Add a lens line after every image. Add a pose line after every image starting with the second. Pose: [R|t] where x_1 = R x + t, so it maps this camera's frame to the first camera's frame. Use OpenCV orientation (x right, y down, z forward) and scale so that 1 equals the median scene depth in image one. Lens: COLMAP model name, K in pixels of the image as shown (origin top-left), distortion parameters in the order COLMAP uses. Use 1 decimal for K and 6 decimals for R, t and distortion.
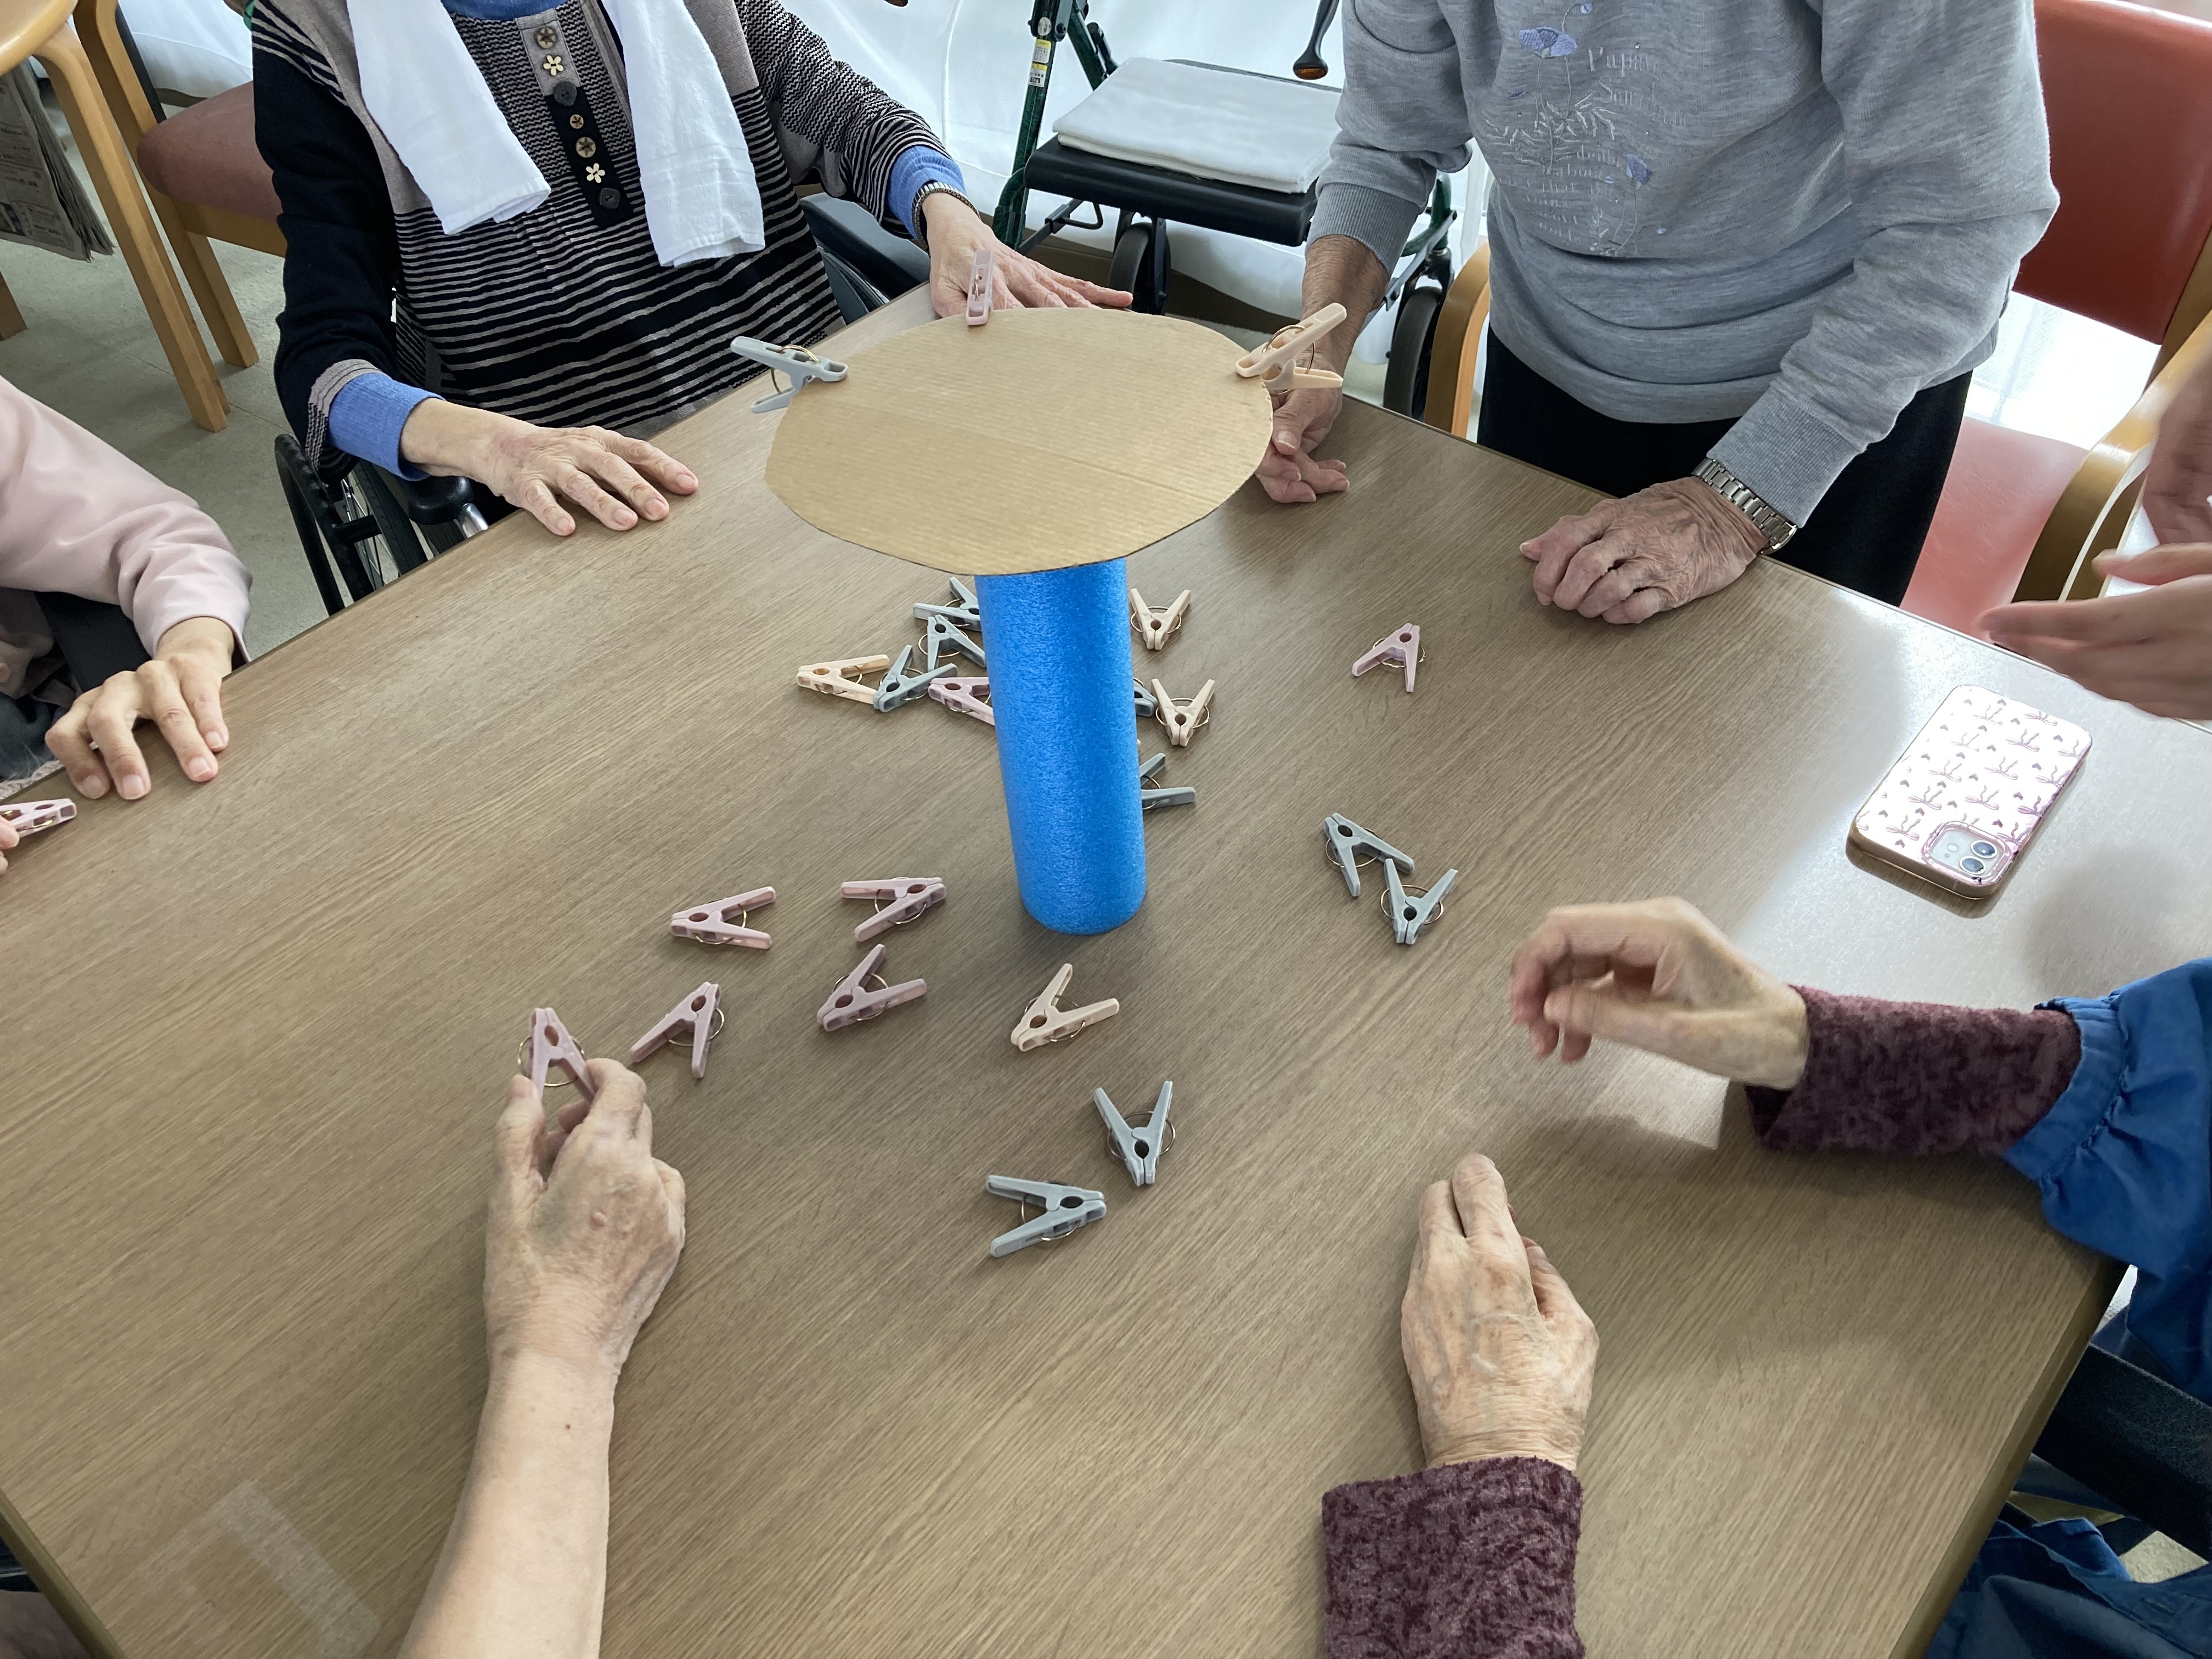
lens RADIAL K [[1786.5, 0, 1055.7], [0, 1786.5, 828.8], [0, 0, 1]] dist [0.026590, -0.027089]
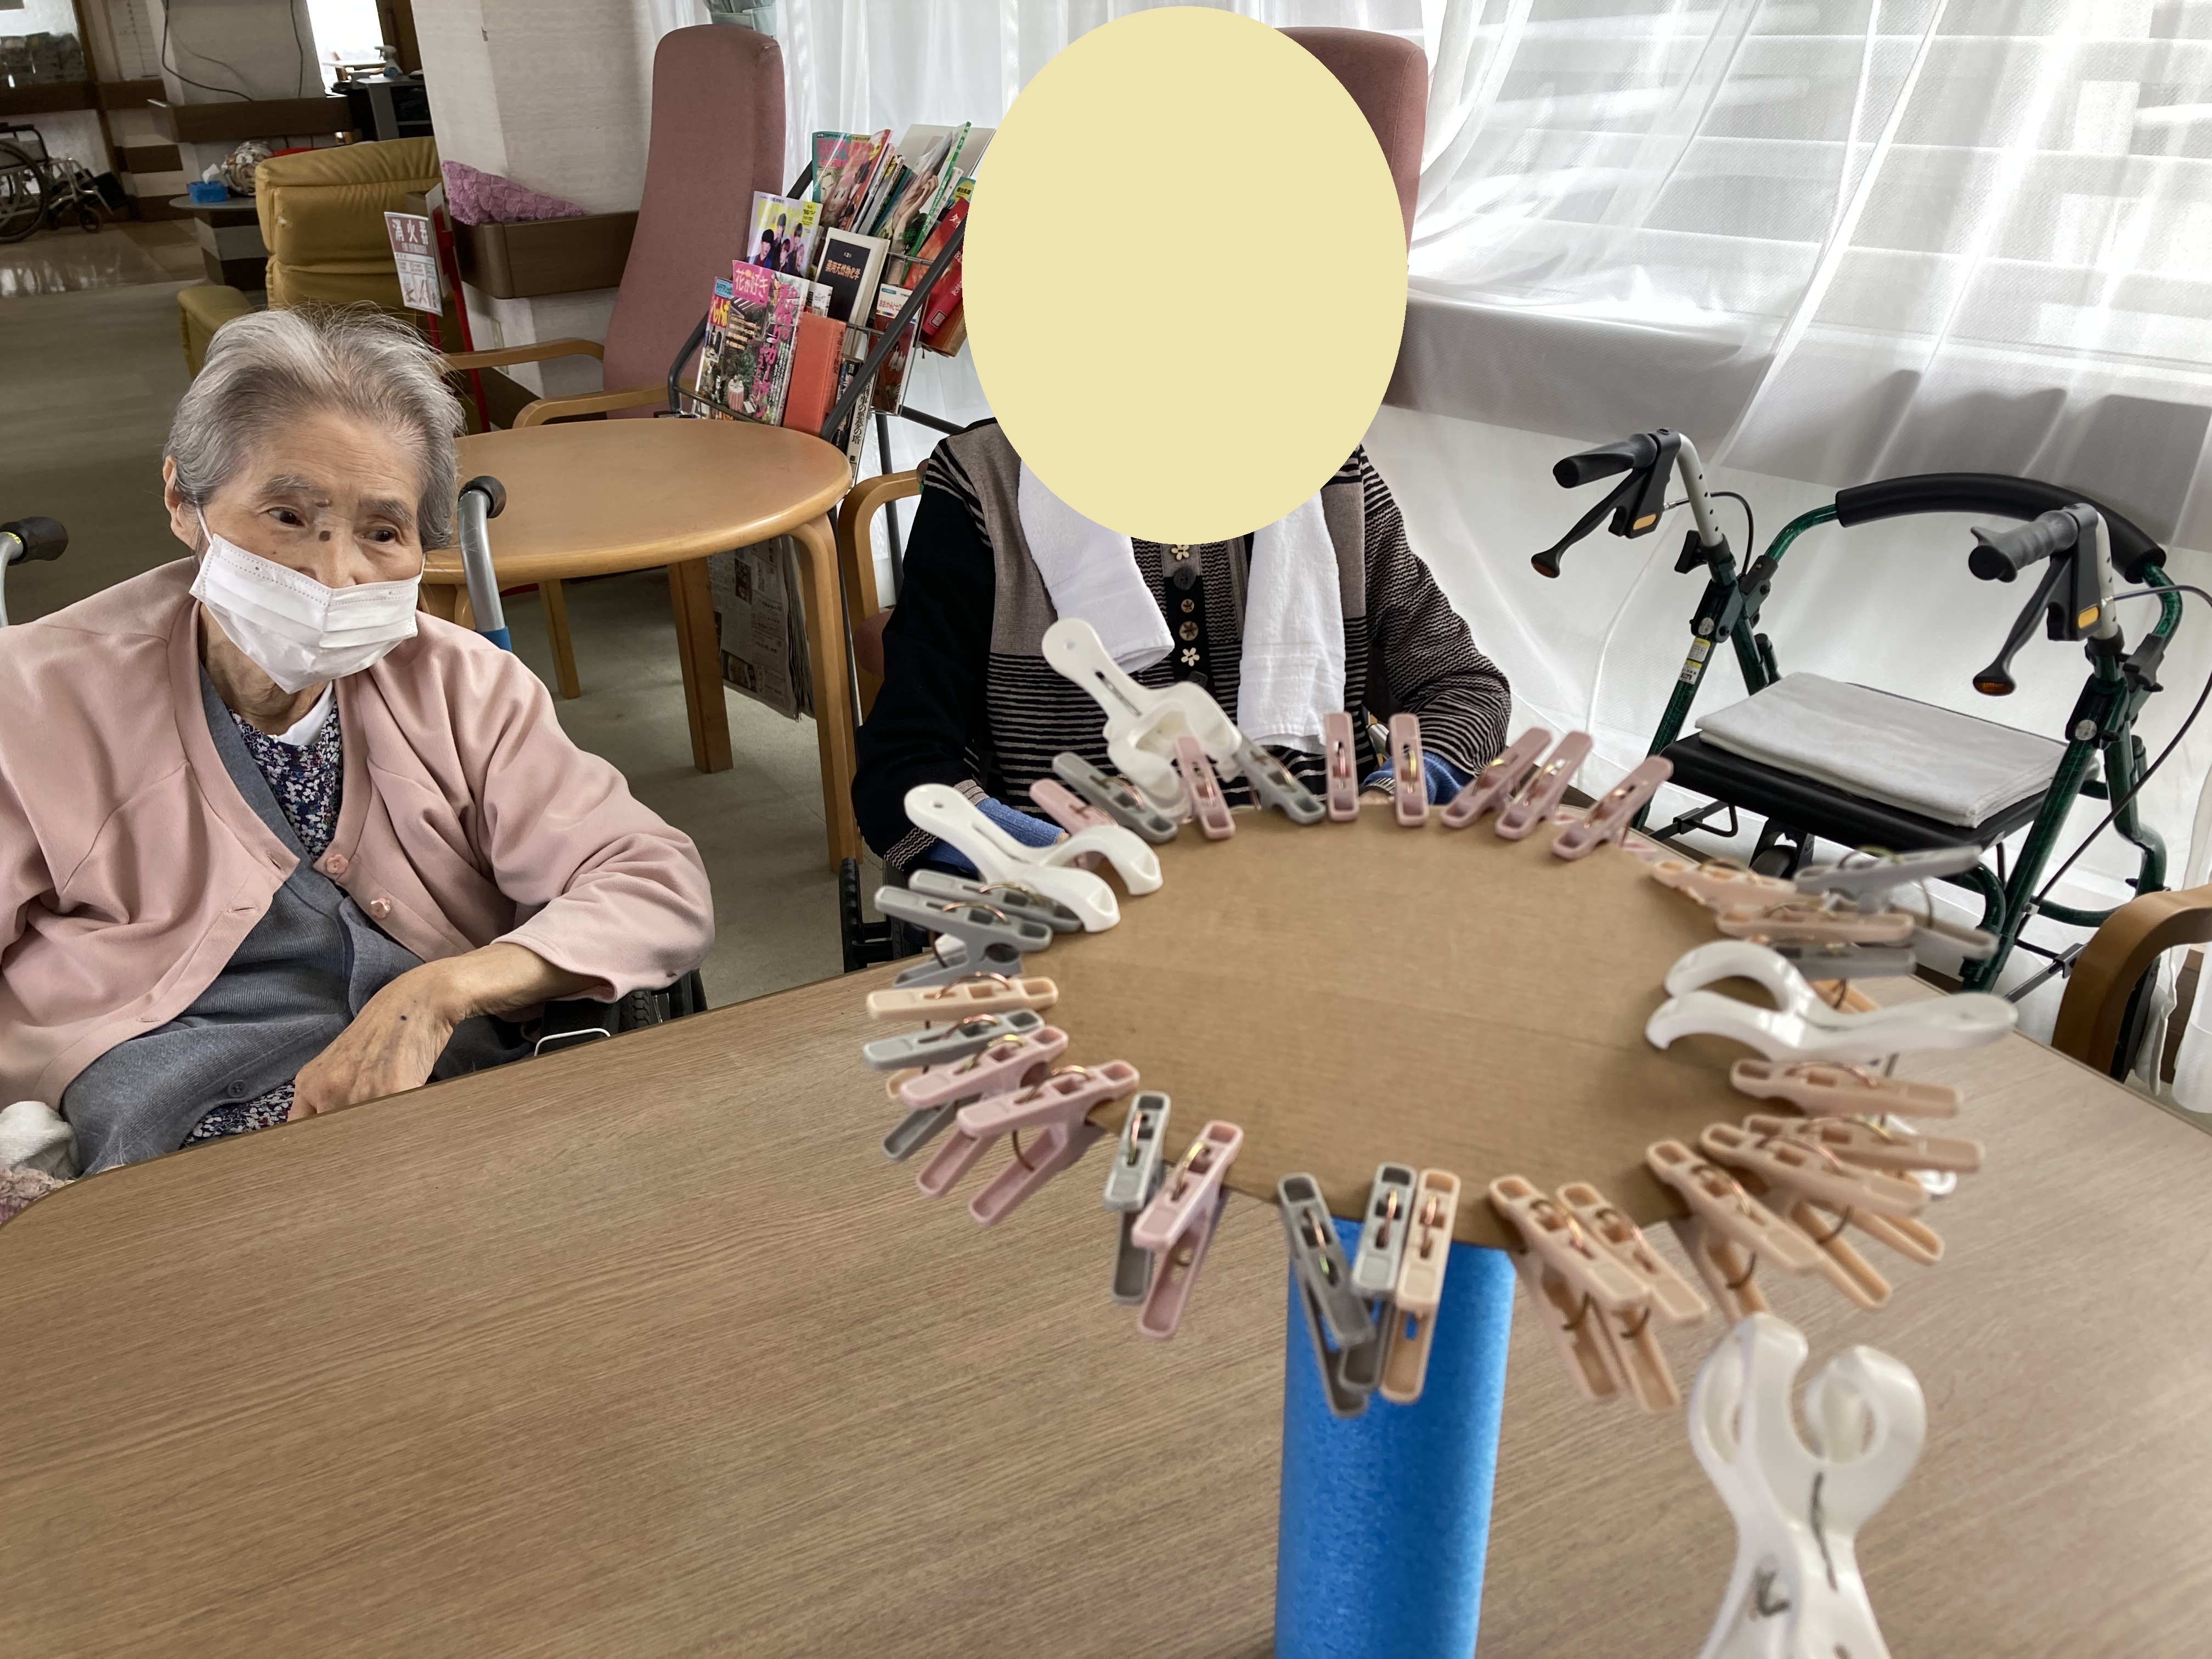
lens RADIAL K [[1786.5, 0, 1098.9], [0, 1786.5, 830.3], [0, 0, 1]] dist [0.026590, -0.027089]
pose [[0.926110, 0.170491, -0.336532, 0.080187], [-0.269928, 0.922658, -0.275392, 0.016925], [0.263552, 0.345882, 0.900503, 0.195682]]
